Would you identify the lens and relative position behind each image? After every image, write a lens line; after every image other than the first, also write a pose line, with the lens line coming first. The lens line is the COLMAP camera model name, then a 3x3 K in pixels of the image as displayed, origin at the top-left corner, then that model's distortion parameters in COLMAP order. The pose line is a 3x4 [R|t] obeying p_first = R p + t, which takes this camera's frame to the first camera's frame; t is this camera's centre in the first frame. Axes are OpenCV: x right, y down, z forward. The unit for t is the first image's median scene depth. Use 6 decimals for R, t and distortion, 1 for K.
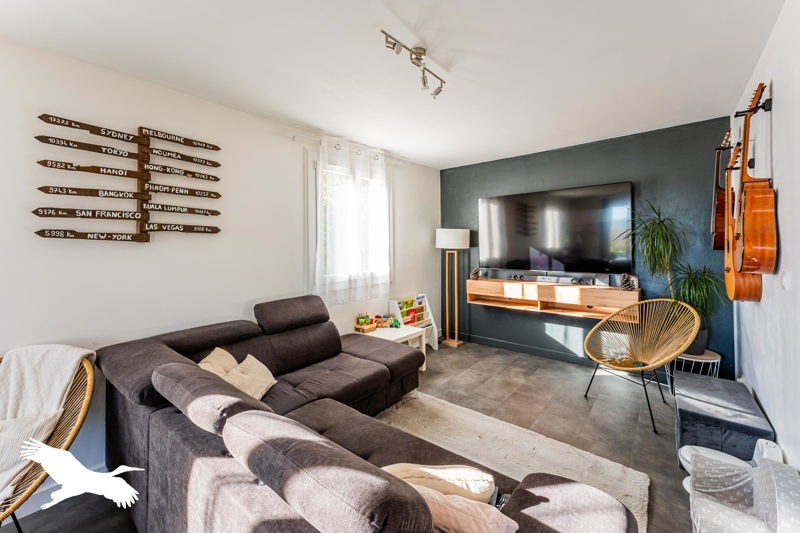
lens RADIAL K [[335.0, 0, 392.6], [0, 335.0, 240.4], [0, 0, 1]] dist [0.001483, 0.000115]
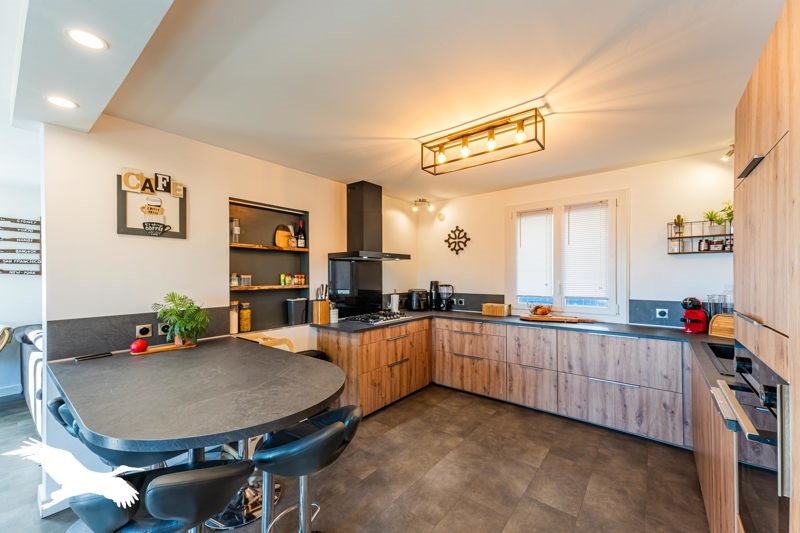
lens RADIAL K [[316.5, 0, 401.8], [0, 316.5, 272.1], [0, 0, 1]] dist [-0.000426, -0.000018]
pose [[0.999718, -0.006773, 0.022750, 1.449233], [0.006589, 0.999945, 0.008138, -0.012922], [-0.022804, -0.007986, 0.999708, -0.997443]]
